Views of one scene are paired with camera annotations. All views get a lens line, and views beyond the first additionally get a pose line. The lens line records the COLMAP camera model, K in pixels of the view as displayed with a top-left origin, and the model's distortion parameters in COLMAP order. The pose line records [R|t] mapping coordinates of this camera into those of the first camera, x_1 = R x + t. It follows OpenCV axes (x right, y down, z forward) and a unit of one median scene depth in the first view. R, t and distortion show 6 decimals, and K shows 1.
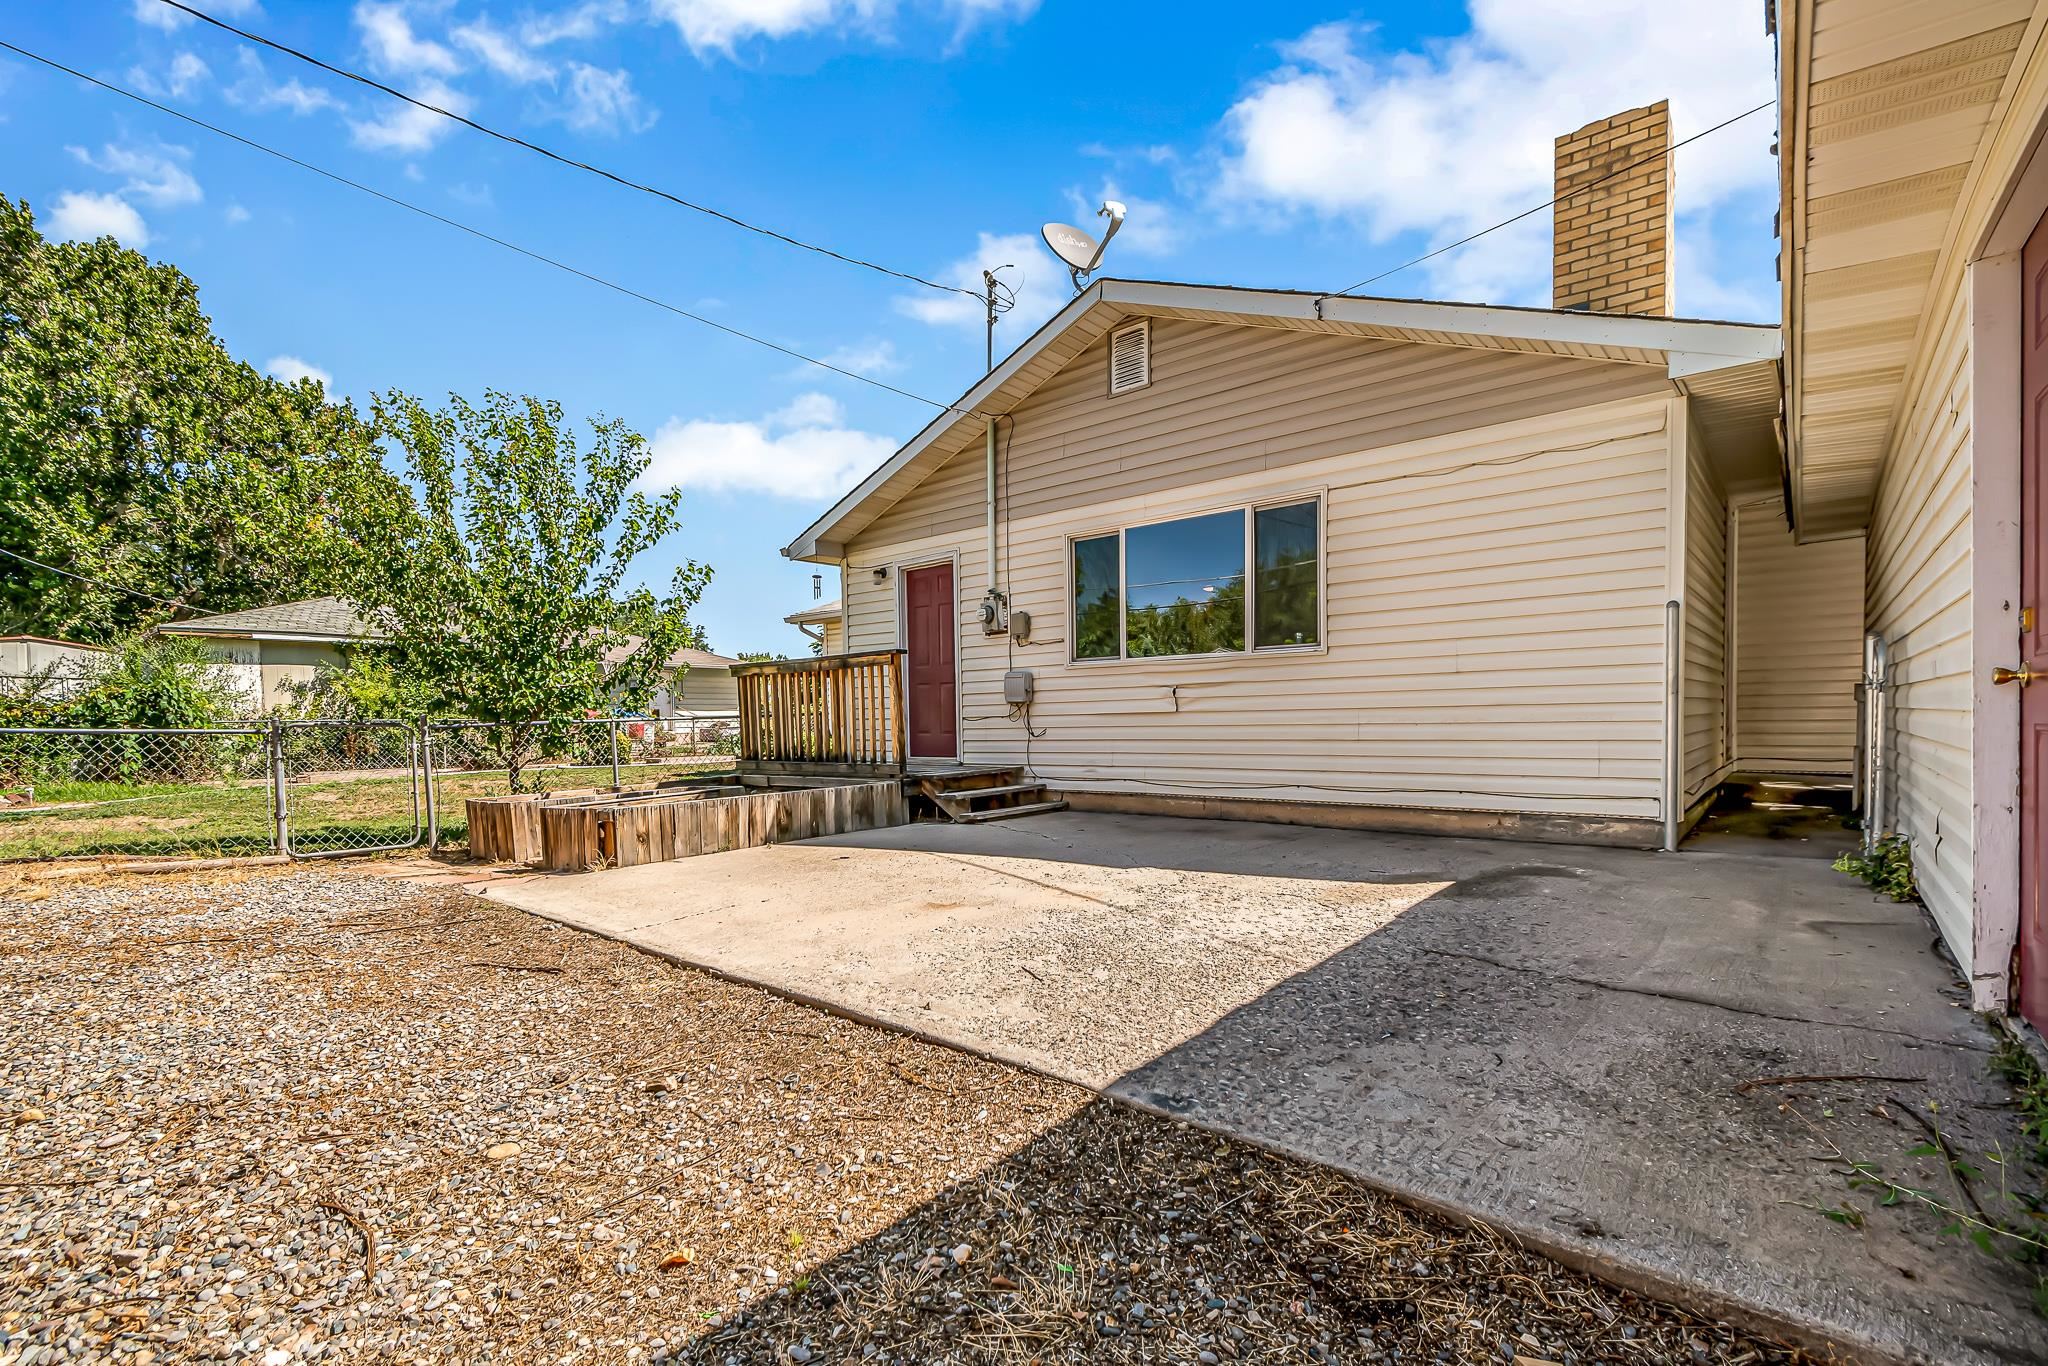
lens RADIAL K [[928.5, 0, 1034.5], [0, 928.5, 700.7], [0, 0, 1]] dist [0.003781, -0.003137]
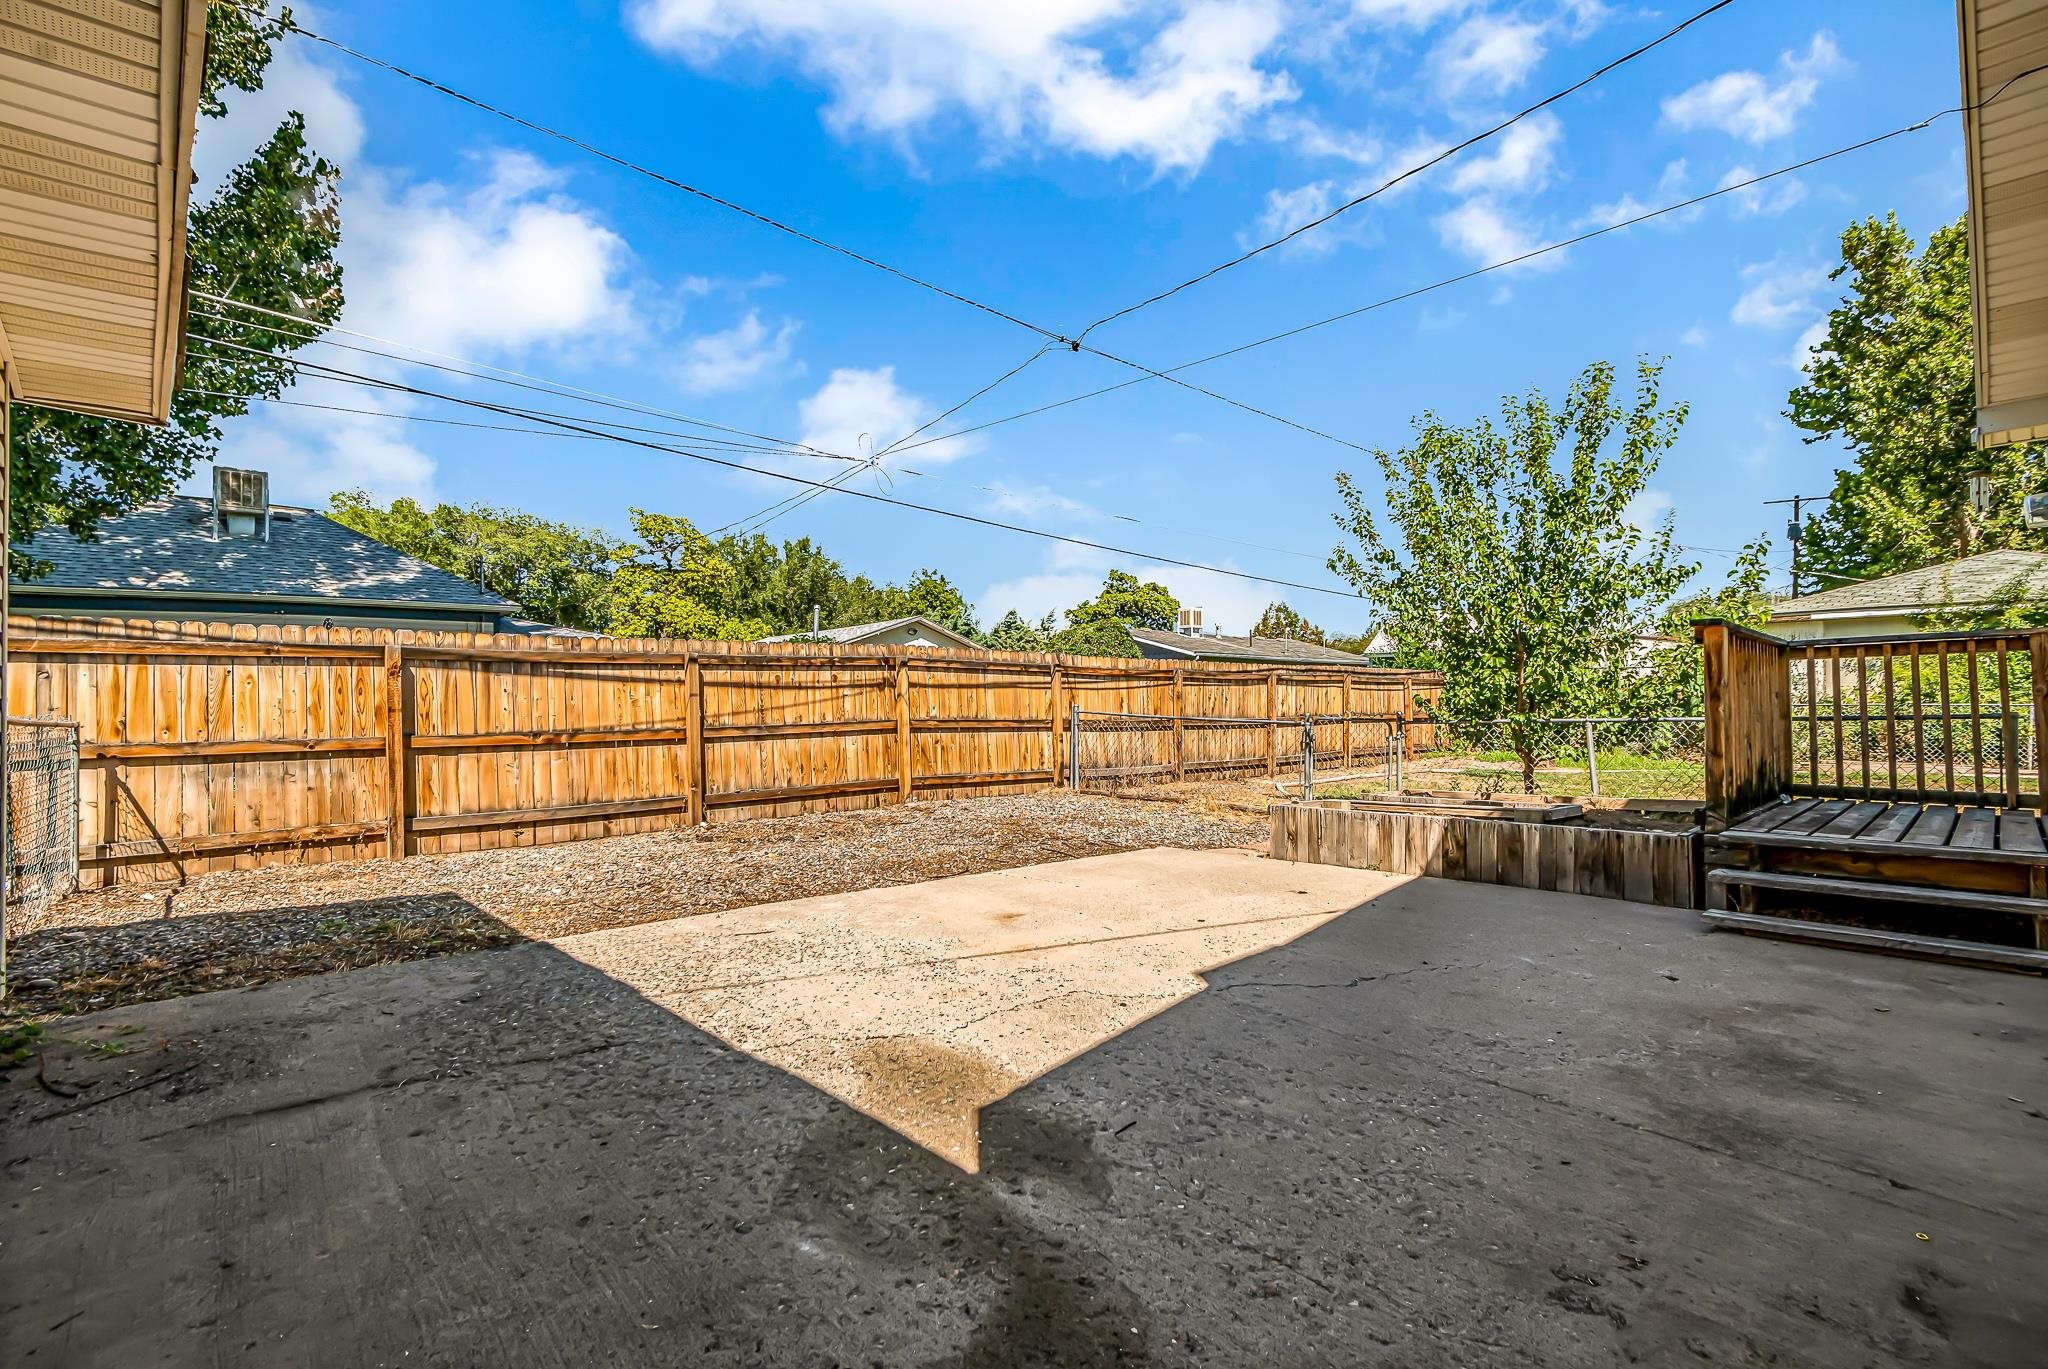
lens RADIAL K [[960.3, 0, 1040.0], [0, 960.3, 681.0], [0, 0, 1]] dist [0.001123, -0.001427]
pose [[-0.142021, -0.009630, -0.989817, 1.234089], [0.024227, 0.999619, -0.013202, -0.039391], [0.989567, -0.025855, -0.141734, 1.514210]]
